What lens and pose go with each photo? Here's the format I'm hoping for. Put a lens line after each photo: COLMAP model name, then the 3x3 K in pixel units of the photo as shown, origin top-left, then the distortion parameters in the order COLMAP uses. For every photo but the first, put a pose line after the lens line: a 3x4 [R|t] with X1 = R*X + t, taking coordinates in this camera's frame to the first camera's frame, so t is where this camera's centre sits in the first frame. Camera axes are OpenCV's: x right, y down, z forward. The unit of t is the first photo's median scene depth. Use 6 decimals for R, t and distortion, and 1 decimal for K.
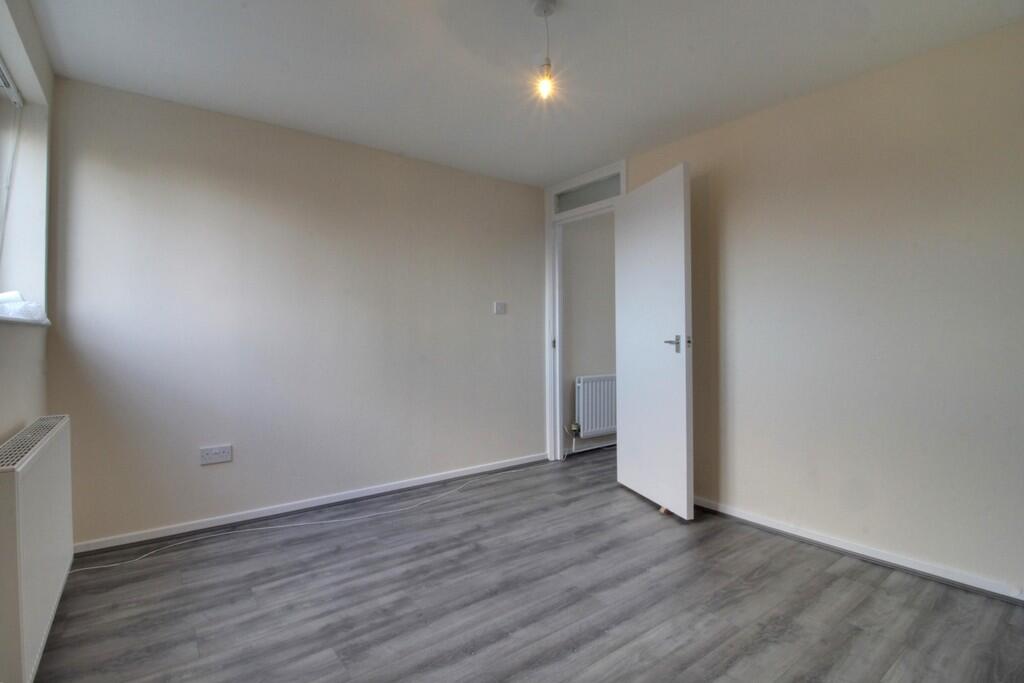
lens RADIAL K [[472.1, 0, 509.7], [0, 472.1, 336.8], [0, 0, 1]] dist [-0.000863, -0.001440]
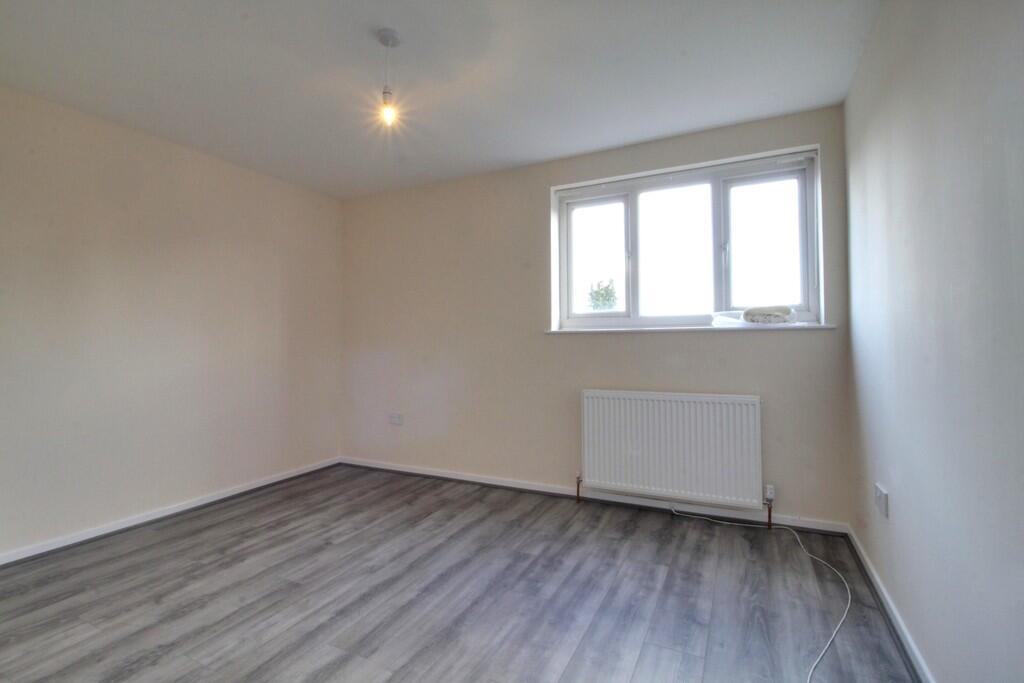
lens RADIAL K [[490.4, 0, 510.0], [0, 490.4, 330.8], [0, 0, 1]] dist [-0.014221, -0.001191]
pose [[-0.894628, 0.003636, -0.446797, 0.320283], [0.010056, 0.999877, -0.011999, -0.008158], [0.446698, -0.015228, -0.894555, 2.057932]]
